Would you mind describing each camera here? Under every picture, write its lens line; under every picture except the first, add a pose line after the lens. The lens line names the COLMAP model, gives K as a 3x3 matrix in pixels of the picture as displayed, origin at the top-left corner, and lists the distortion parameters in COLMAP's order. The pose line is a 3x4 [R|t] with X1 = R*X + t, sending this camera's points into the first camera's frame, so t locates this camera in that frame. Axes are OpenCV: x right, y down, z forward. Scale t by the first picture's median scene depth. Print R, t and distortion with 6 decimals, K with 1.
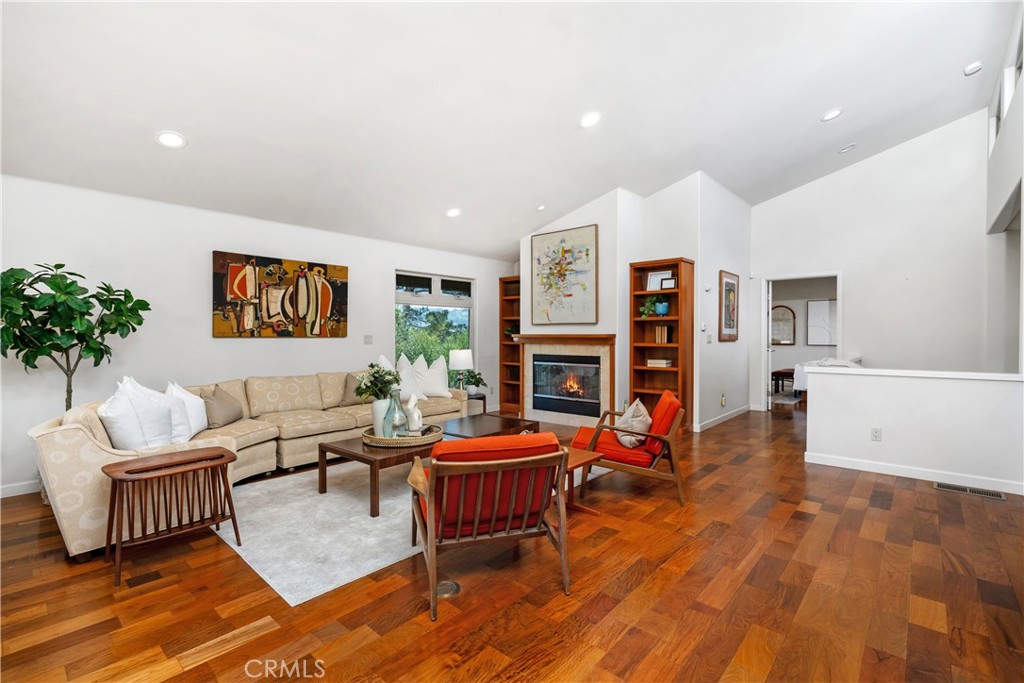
lens RADIAL K [[468.3, 0, 508.7], [0, 468.3, 340.9], [0, 0, 1]] dist [-0.000599, 0.000066]
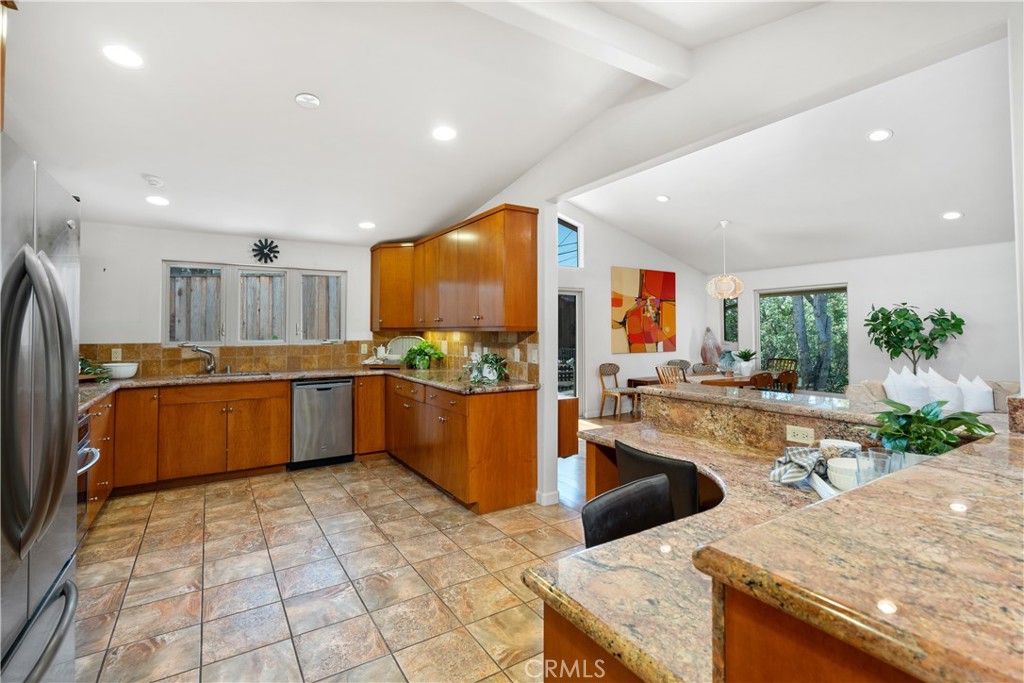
lens RADIAL K [[471.0, 0, 512.4], [0, 471.0, 323.2], [0, 0, 1]] dist [-0.012119, -0.000107]
pose [[-0.267694, -0.011877, -0.963431, 0.789241], [-0.006398, 0.999924, -0.010549, -0.035417], [0.963483, 0.003340, -0.267750, 0.016711]]
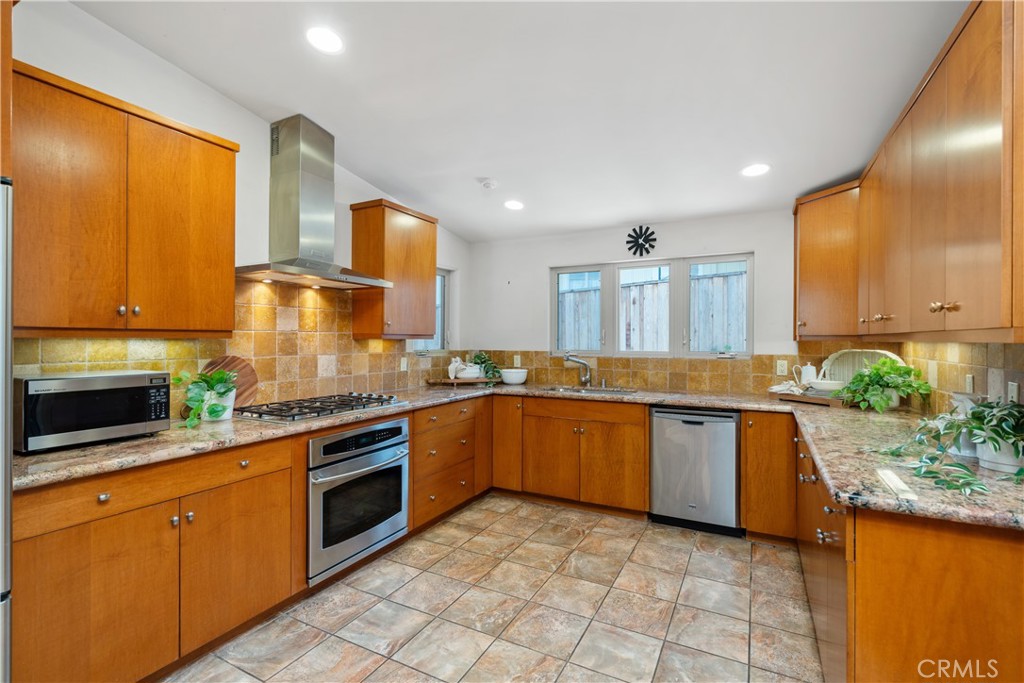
lens RADIAL K [[468.3, 0, 508.7], [0, 468.3, 340.9], [0, 0, 1]] dist [-0.000599, 0.000066]
pose [[-0.971966, 0.001024, -0.235121, 0.373359], [-0.002366, 0.999897, 0.014135, -0.034654], [0.235111, 0.014295, -0.971863, -0.021896]]
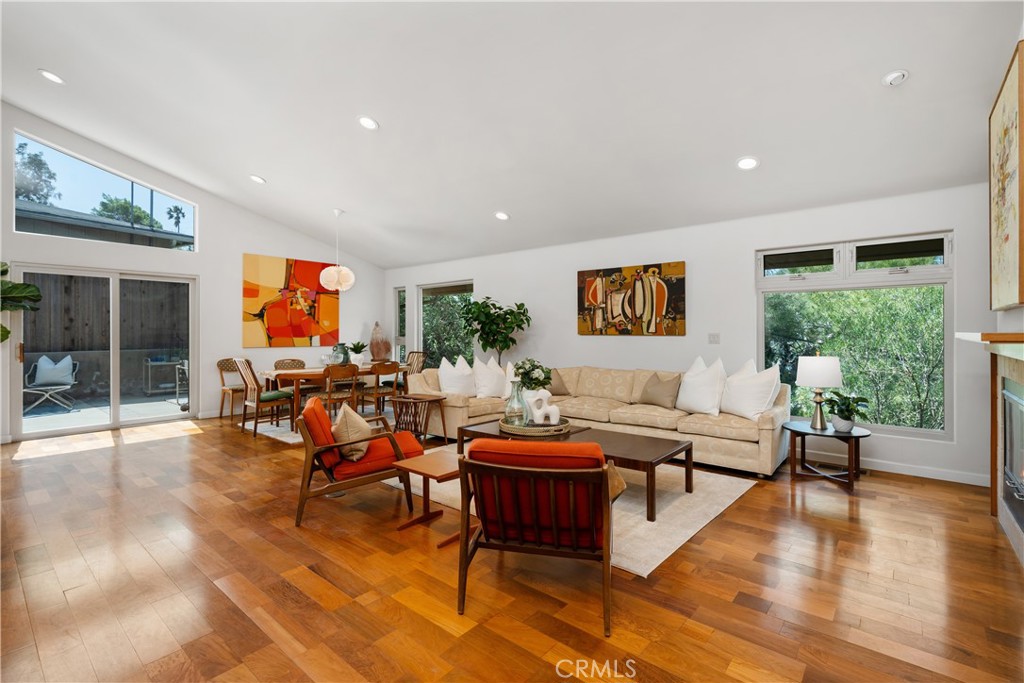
lens RADIAL K [[468.3, 0, 509.6], [0, 468.3, 335.8], [0, 0, 1]] dist [-0.000407, -0.000052]
pose [[0.022237, 0.009758, -0.999705, 0.654499], [-0.011298, 0.999891, 0.009508, -0.013662], [0.999689, 0.011084, 0.022345, 0.689756]]
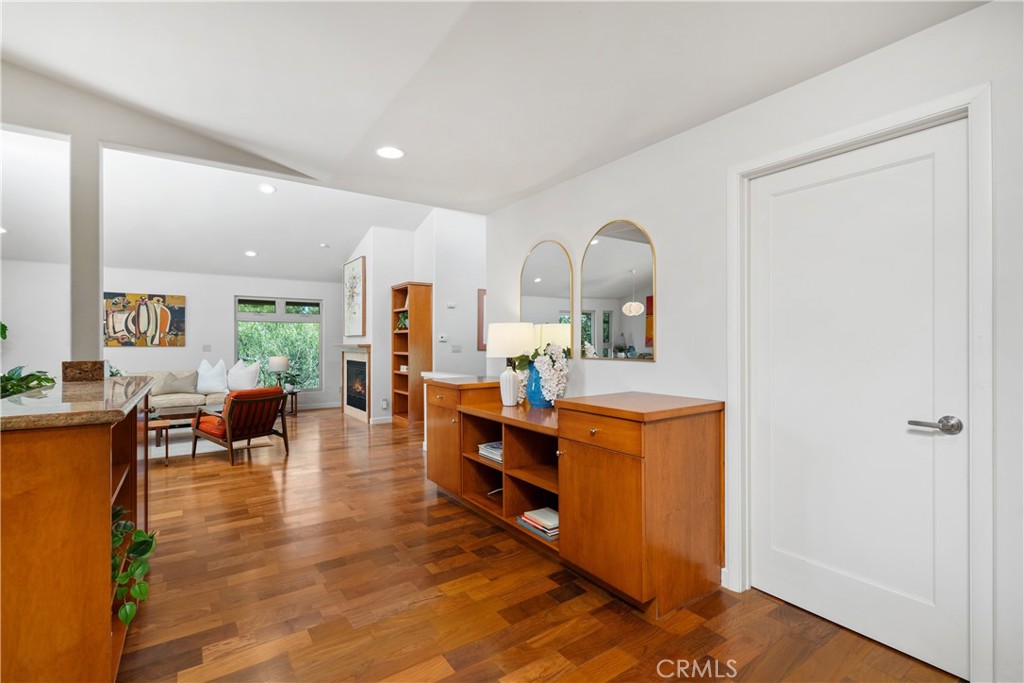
lens RADIAL K [[468.3, 0, 508.7], [0, 468.3, 340.9], [0, 0, 1]] dist [-0.000599, 0.000066]
pose [[0.971928, 0.000932, -0.235276, 1.010923], [-0.004666, 0.999872, -0.015315, -0.008167], [0.235232, 0.015983, 0.971808, -0.137282]]
